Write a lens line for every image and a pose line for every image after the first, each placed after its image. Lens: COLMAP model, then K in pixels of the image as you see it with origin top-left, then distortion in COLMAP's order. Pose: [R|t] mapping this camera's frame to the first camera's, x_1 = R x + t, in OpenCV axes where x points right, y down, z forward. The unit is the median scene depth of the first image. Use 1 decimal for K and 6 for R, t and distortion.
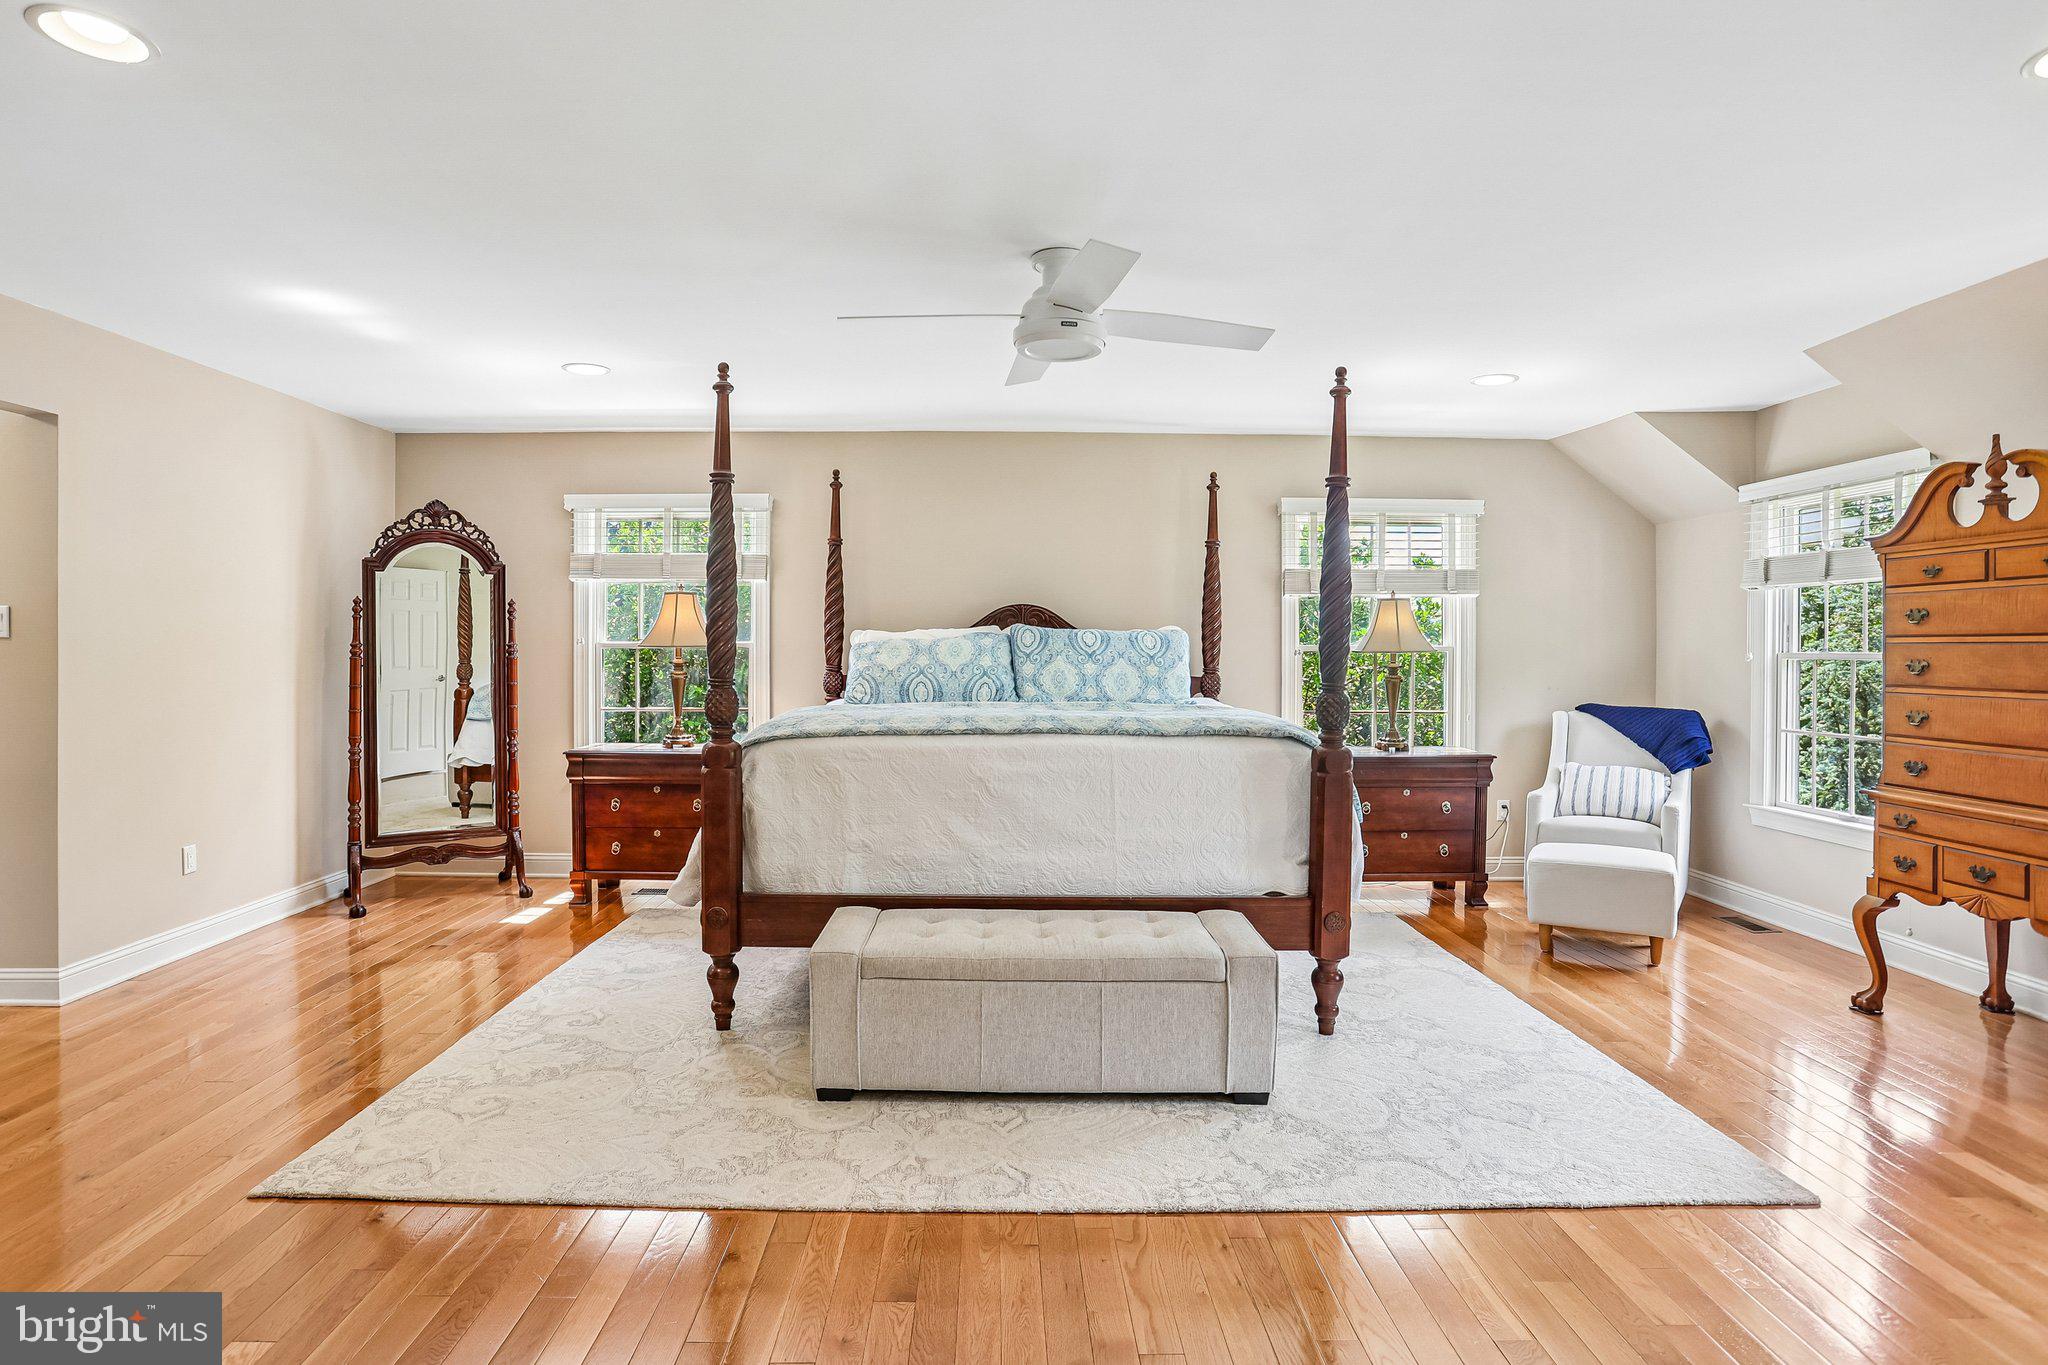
lens RADIAL K [[1071.7, 0, 966.5], [0, 1071.7, 652.9], [0, 0, 1]] dist [-0.044344, 0.003946]
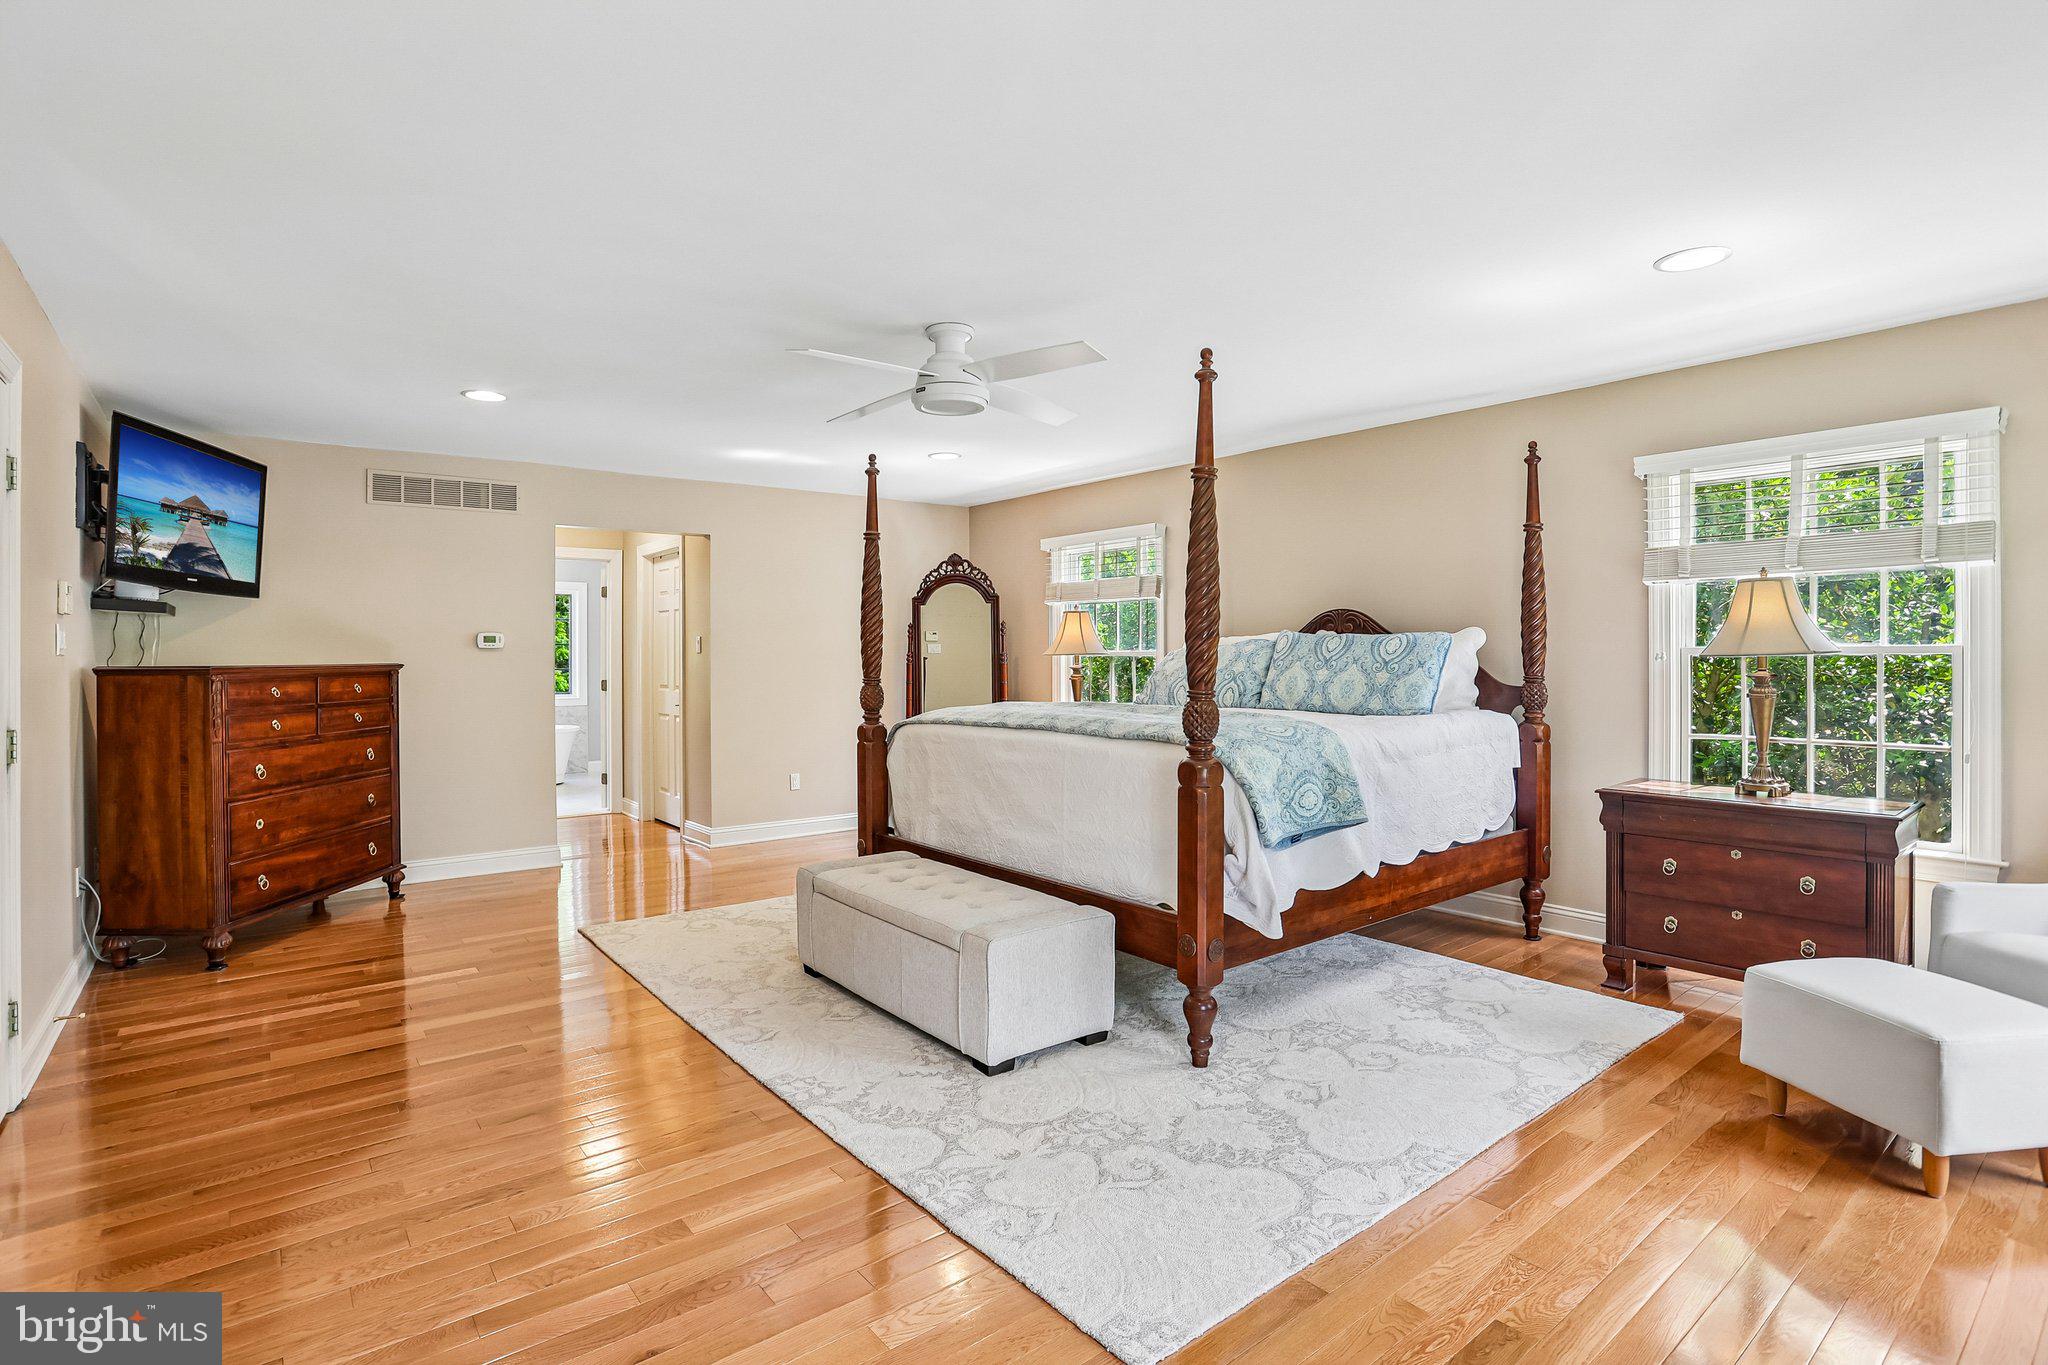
lens RADIAL K [[1003.3, 0, 1026.5], [0, 1003.3, 664.7], [0, 0, 1]] dist [-0.040655, 0.002444]
pose [[0.623025, 0.001247, -0.782201, 0.806140], [0.004042, 0.999980, 0.004813, 0.000463], [0.782192, -0.006160, 0.623007, 0.290062]]
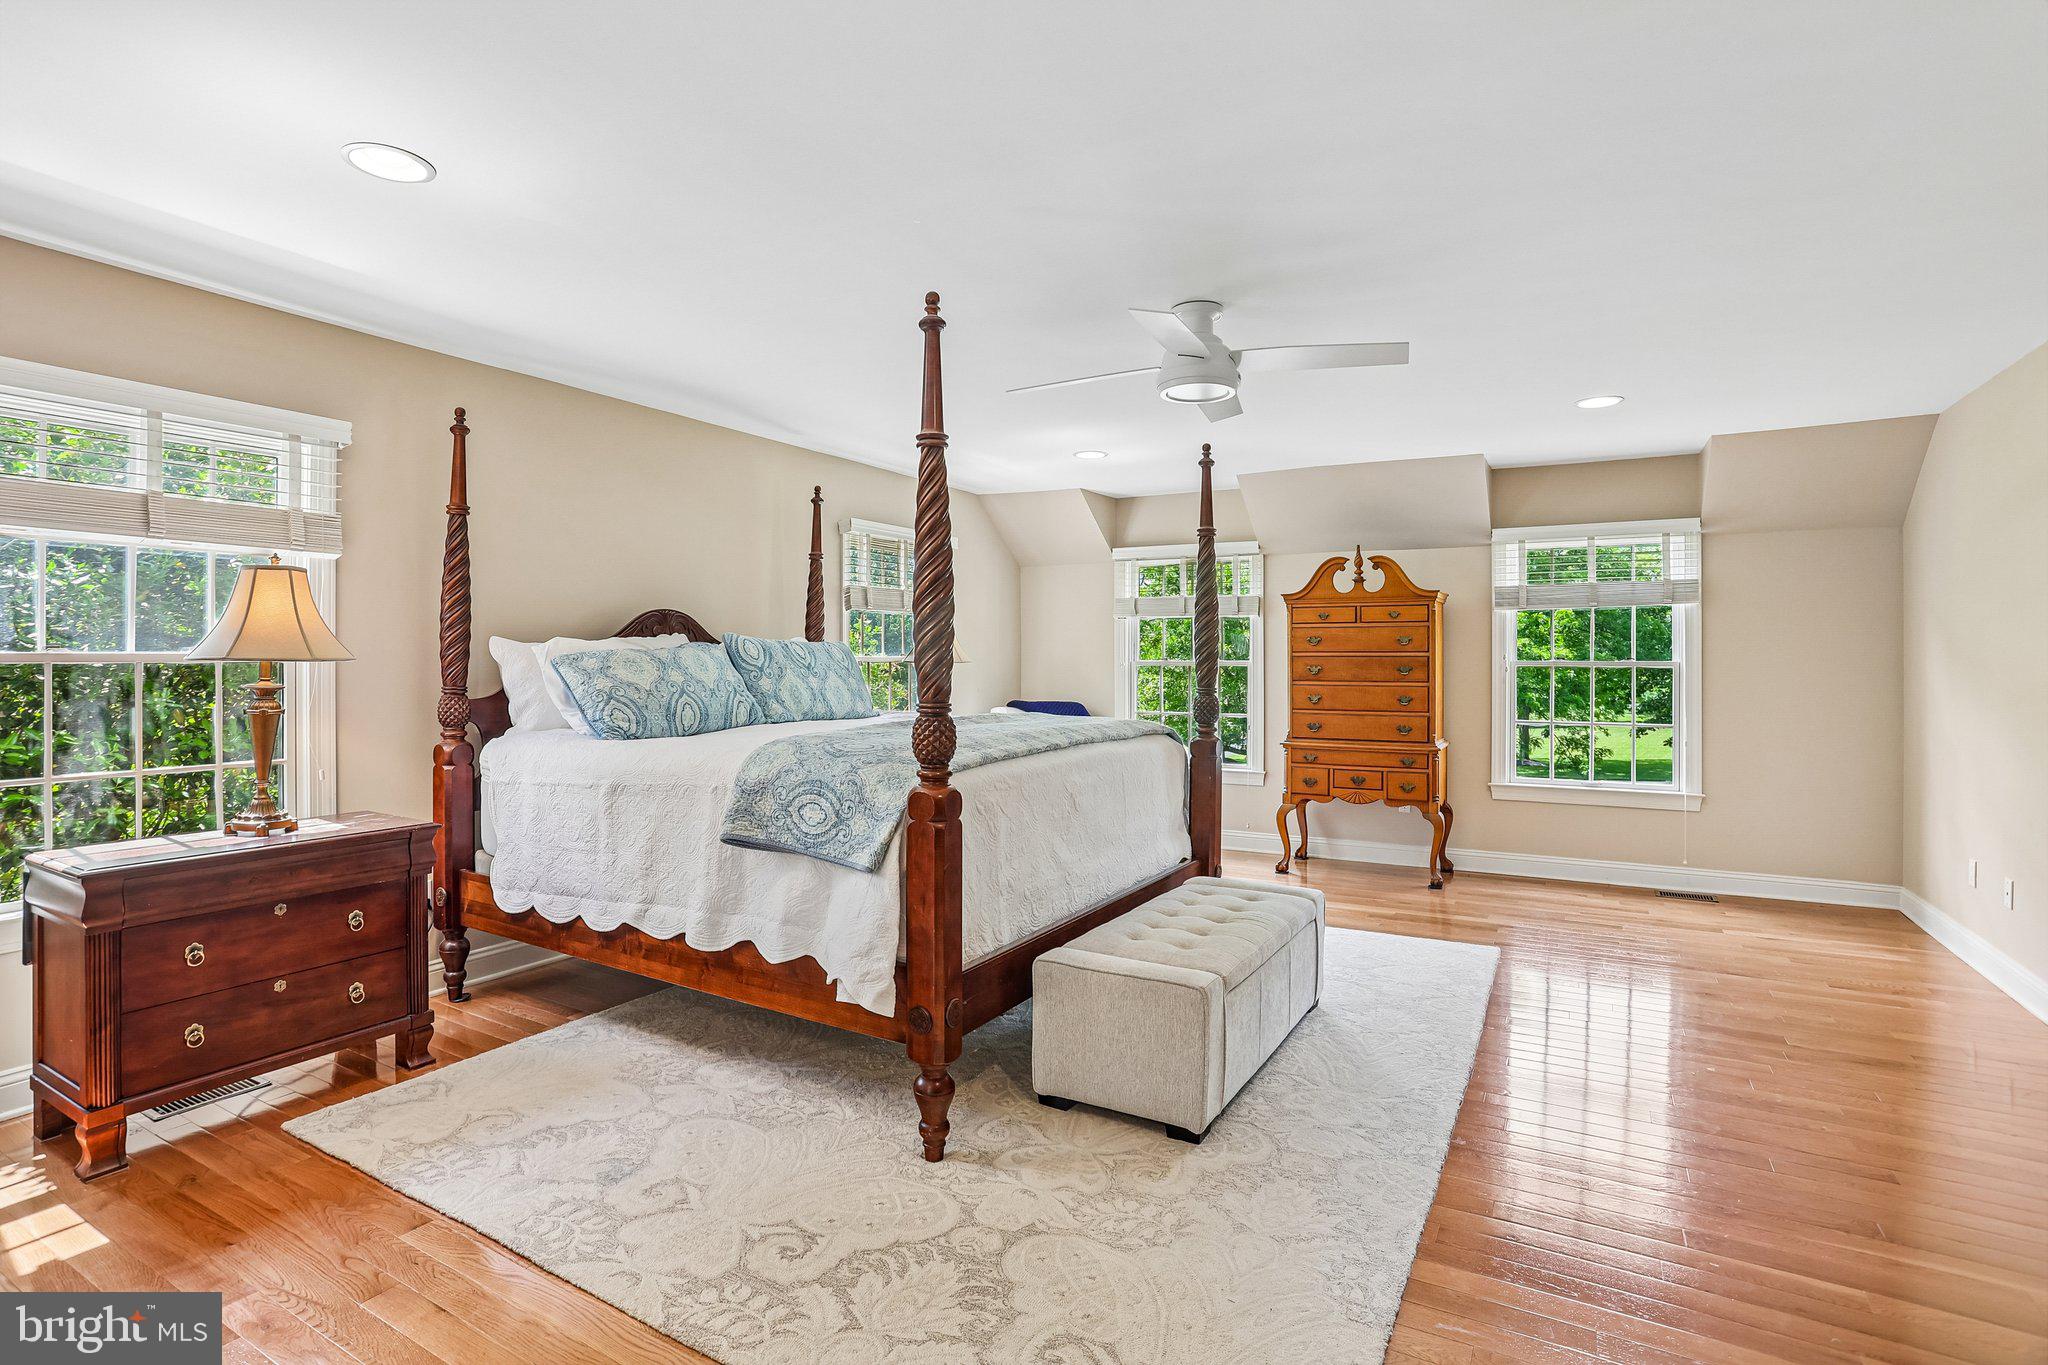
lens RADIAL K [[1003.3, 0, 1024.5], [0, 1003.3, 669.3], [0, 0, 1]] dist [-0.040655, 0.002444]
pose [[0.497787, -0.012153, 0.867214, -0.706208], [0.004239, 0.999924, 0.011579, -0.007799], [-0.867289, -0.002088, 0.497800, 0.505428]]
